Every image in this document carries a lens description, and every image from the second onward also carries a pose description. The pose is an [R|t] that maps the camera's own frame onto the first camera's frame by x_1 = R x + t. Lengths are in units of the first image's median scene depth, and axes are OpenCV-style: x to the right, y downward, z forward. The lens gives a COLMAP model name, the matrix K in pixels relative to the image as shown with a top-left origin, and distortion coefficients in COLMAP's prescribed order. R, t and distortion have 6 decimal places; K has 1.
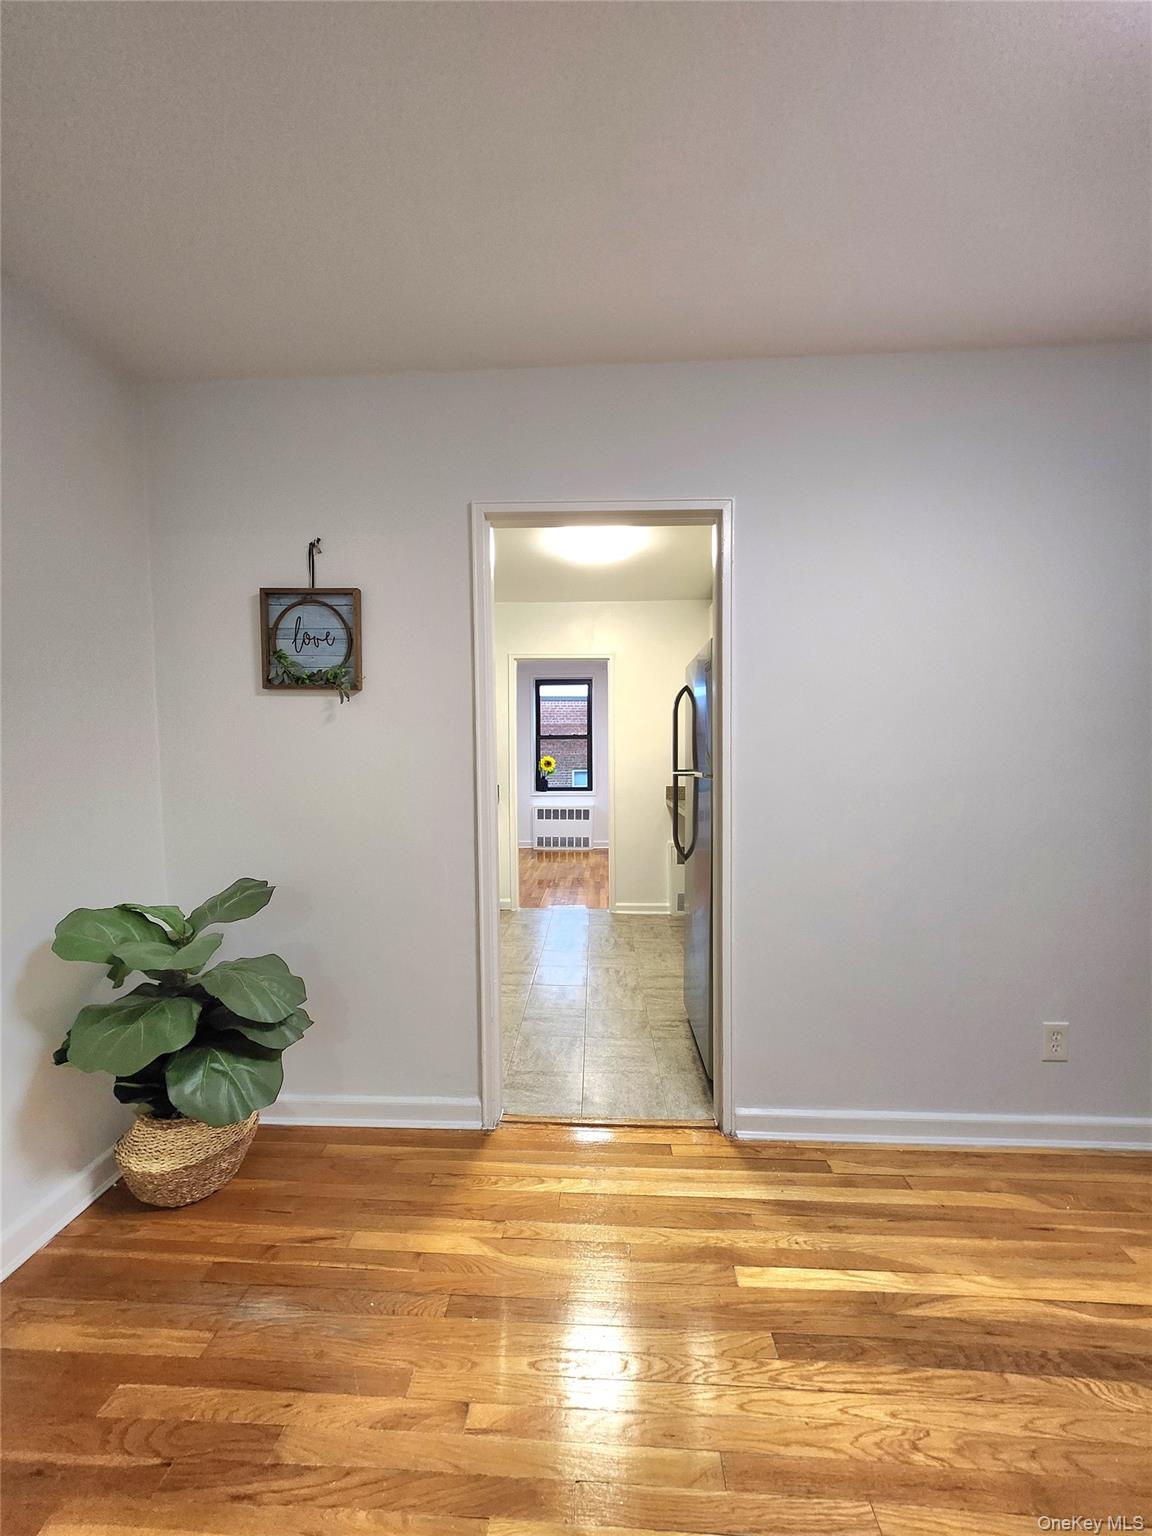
lens RADIAL K [[602.5, 0, 566.6], [0, 602.5, 785.8], [0, 0, 1]] dist [-0.011531, 0.007050]
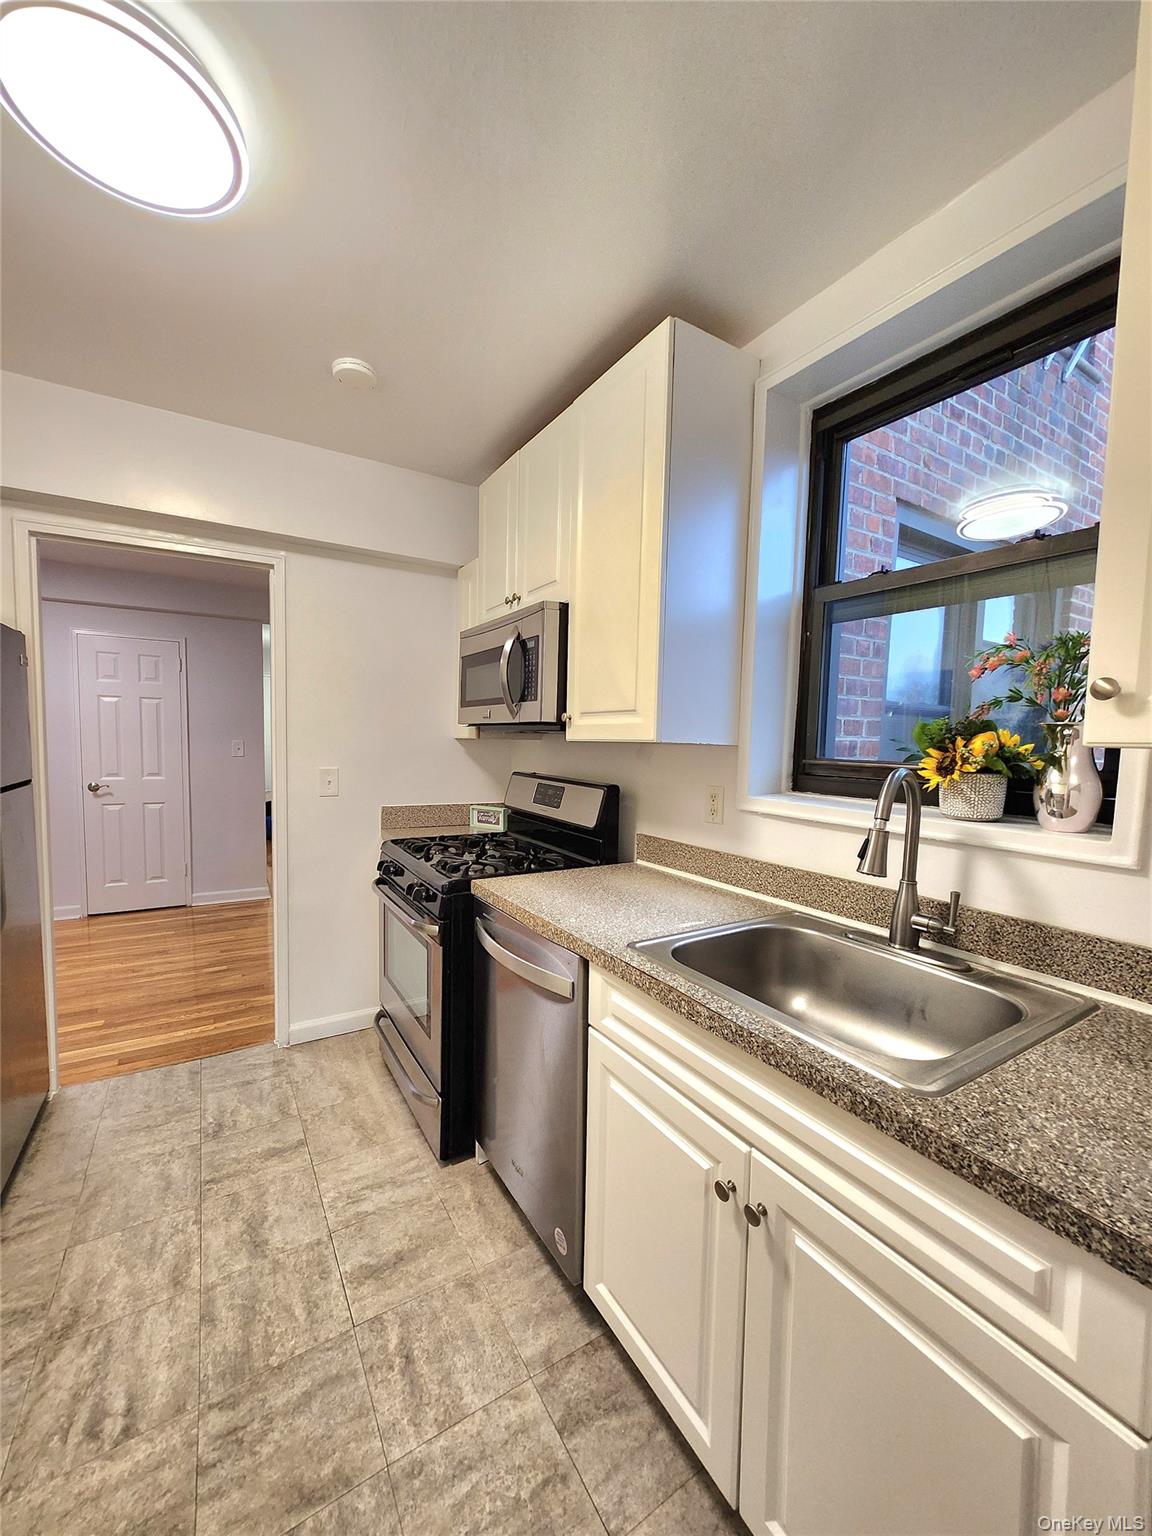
lens RADIAL K [[602.5, 0, 566.6], [0, 602.5, 785.8], [0, 0, 1]] dist [-0.011531, 0.007050]
pose [[-0.829957, 0.033506, -0.556820, 0.017622], [-0.040718, 0.991893, 0.120377, -0.042078], [0.556340, 0.122581, -0.821864, 0.596547]]
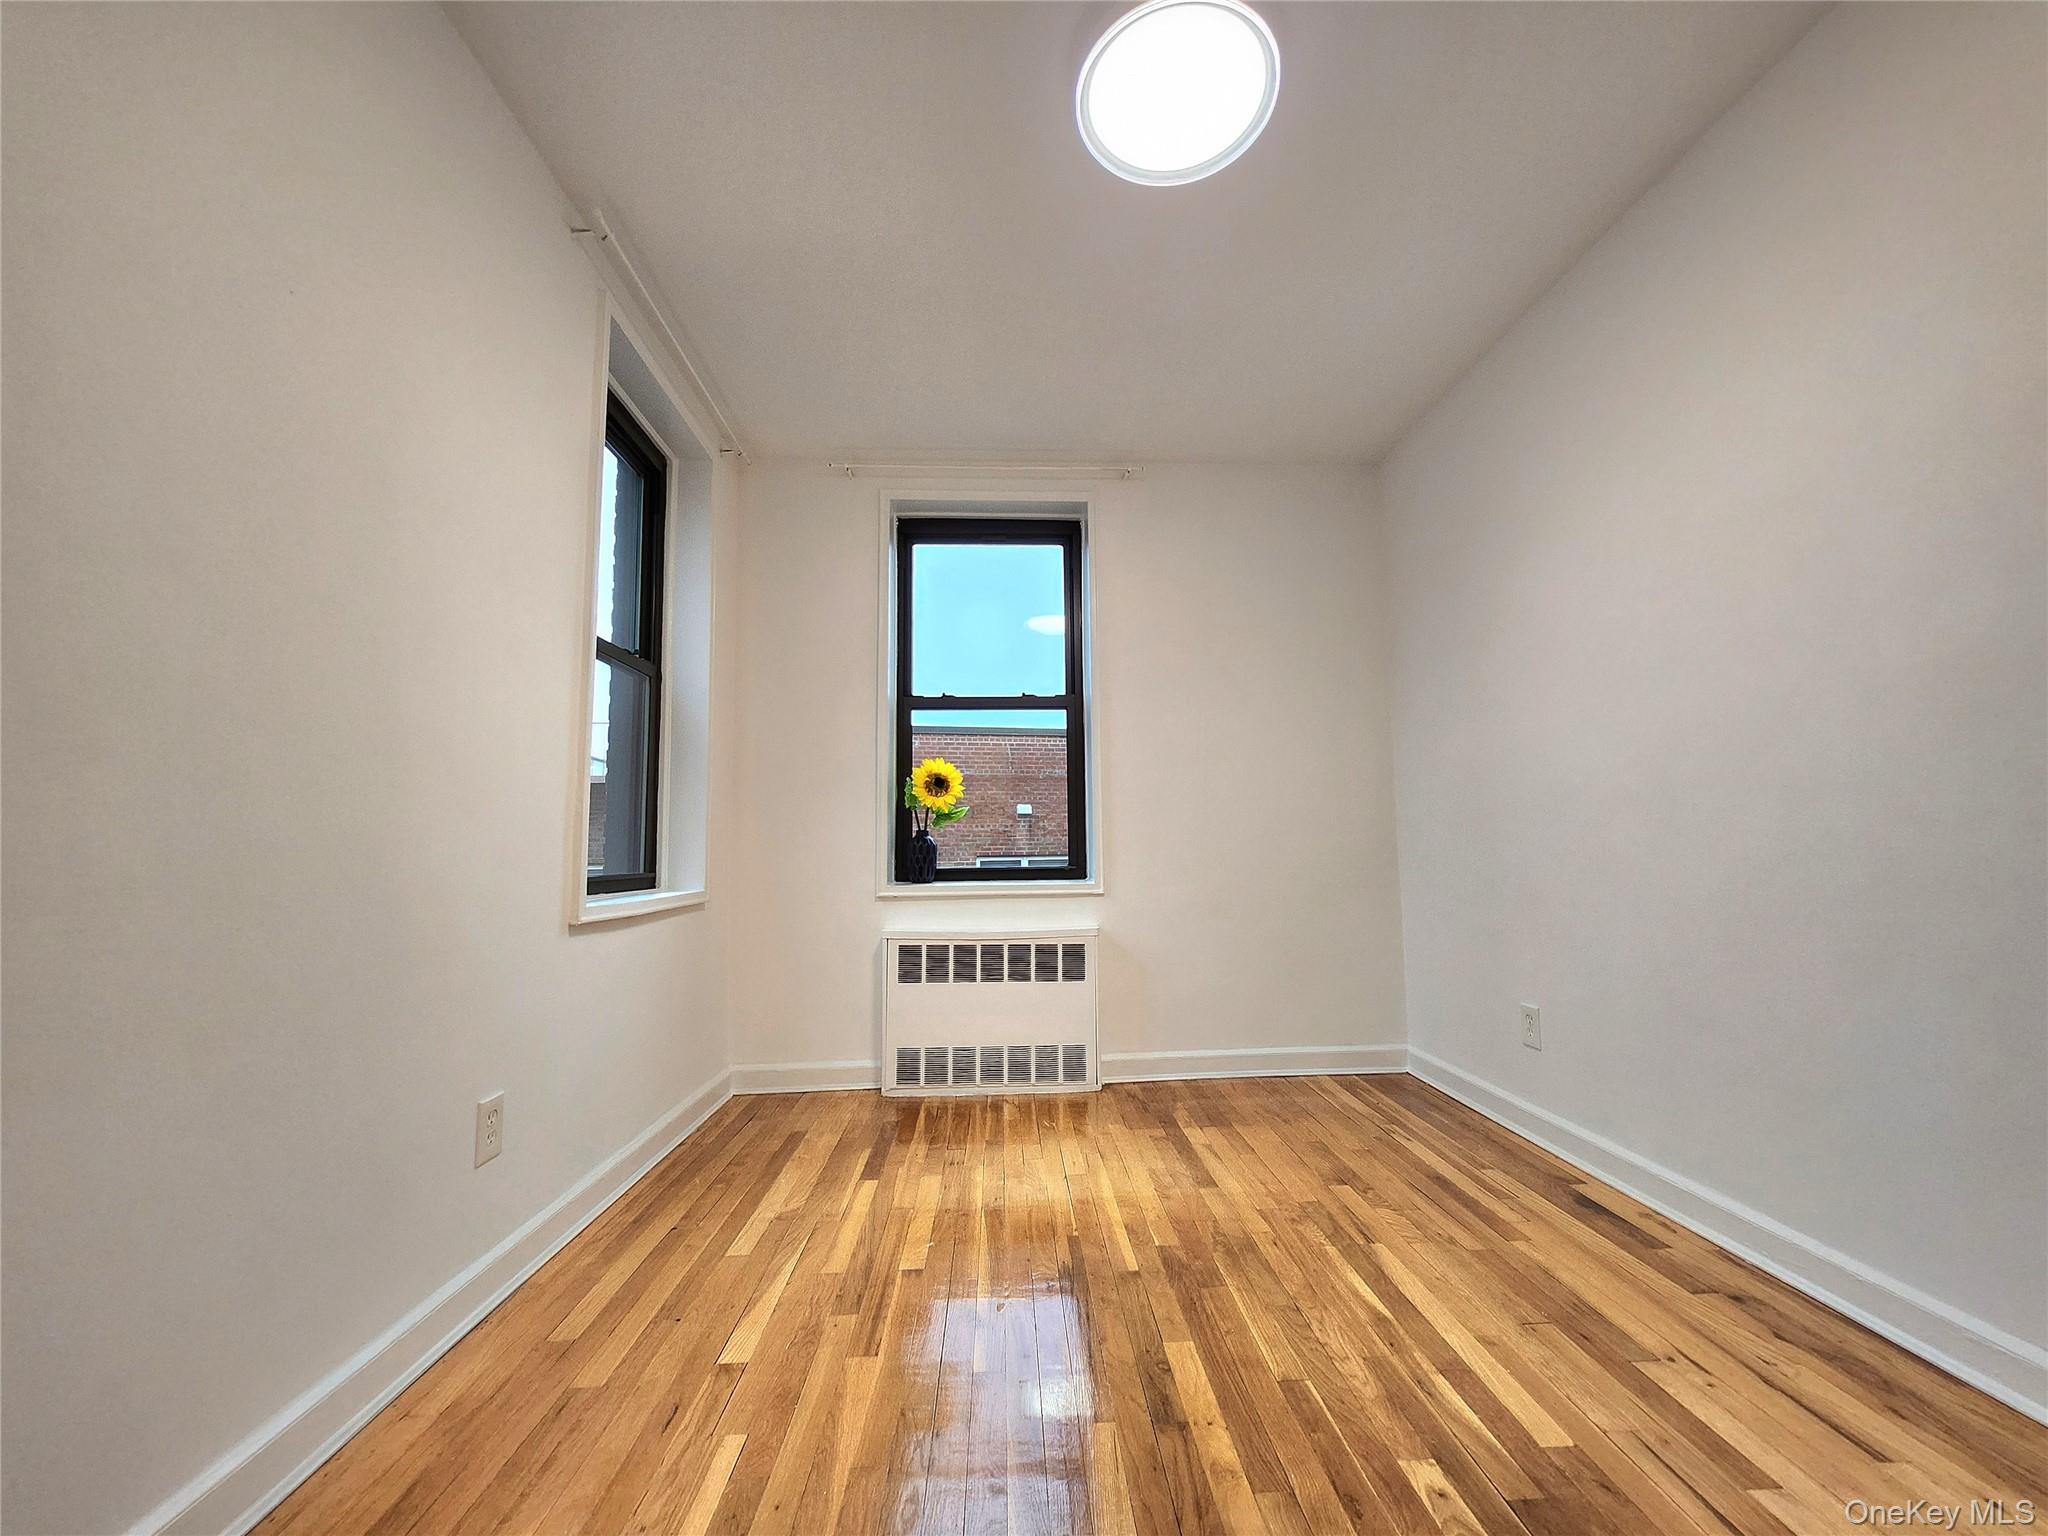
lens RADIAL K [[803.4, 0, 1049.0], [0, 803.4, 775.4], [0, 0, 1]] dist [-0.011531, 0.007050]
pose [[0.993738, 0.001825, 0.111720, -0.021067], [0.013906, 0.990074, -0.139860, 0.013793], [-0.110866, 0.140538, 0.983848, 0.619963]]
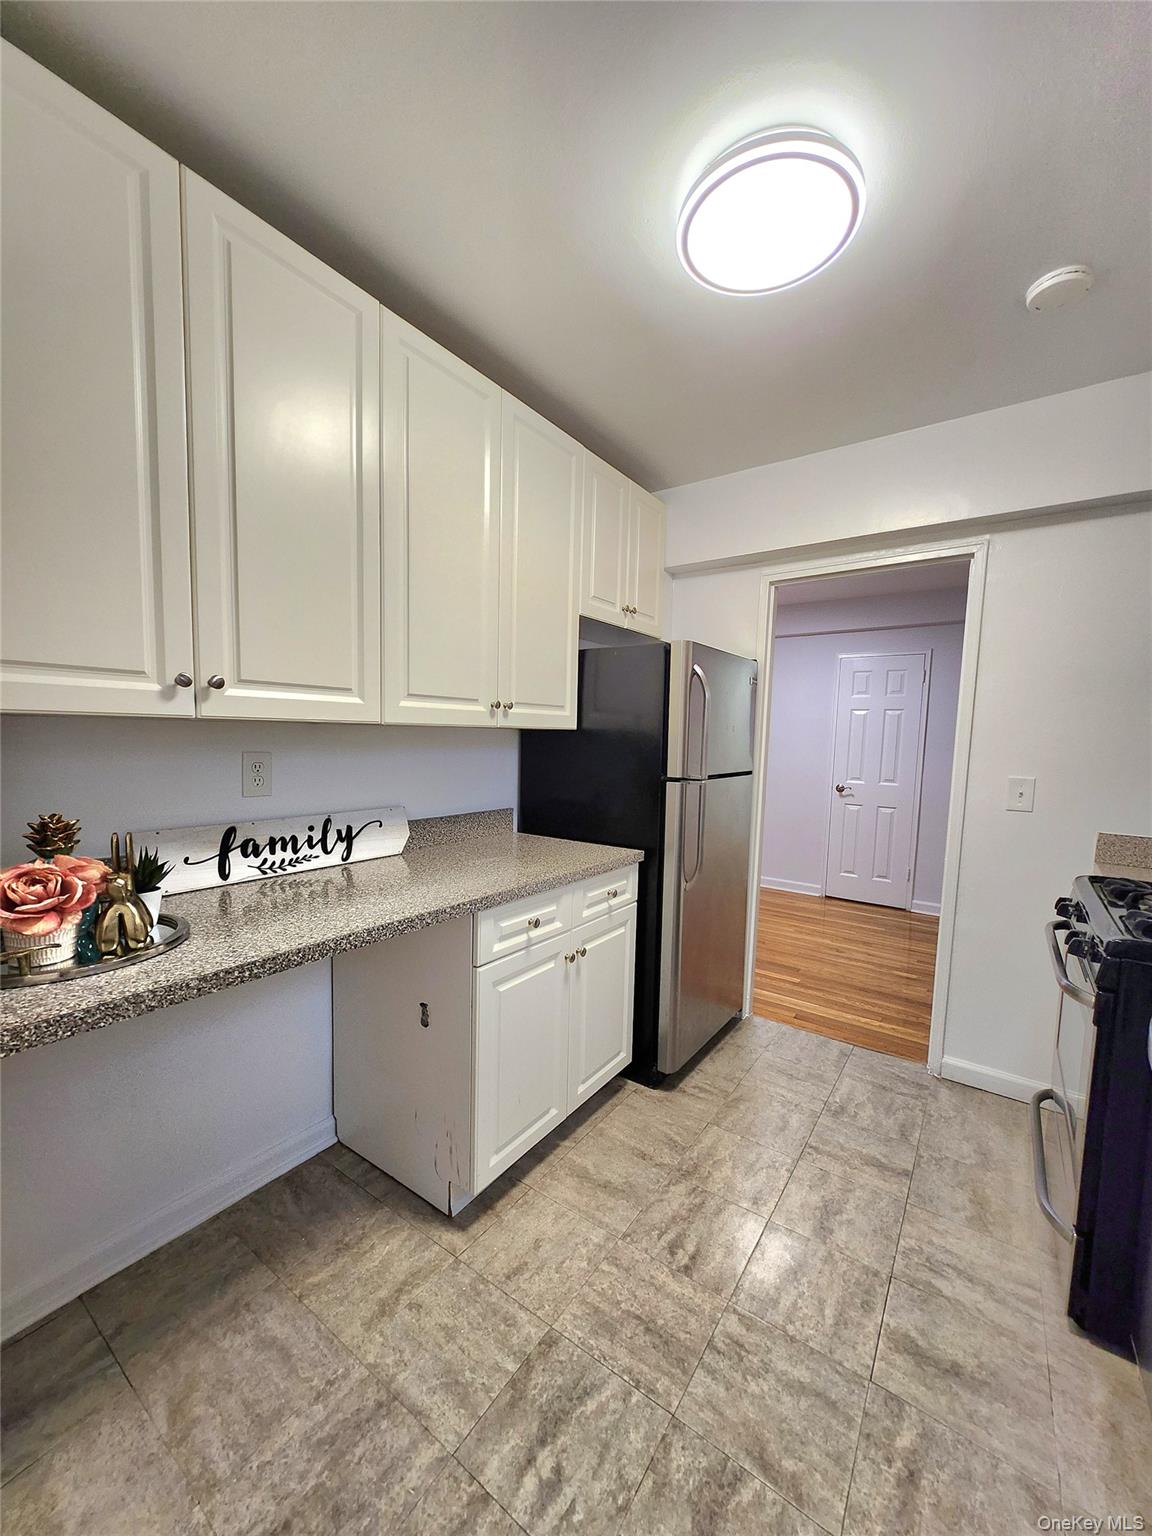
lens RADIAL K [[602.5, 0, 566.6], [0, 602.5, 785.8], [0, 0, 1]] dist [-0.011531, 0.007050]
pose [[-0.838720, -0.057906, 0.541476, -0.030756], [0.007398, 0.993027, 0.117653, -0.037191], [-0.544513, 0.102684, -0.832443, 0.597106]]
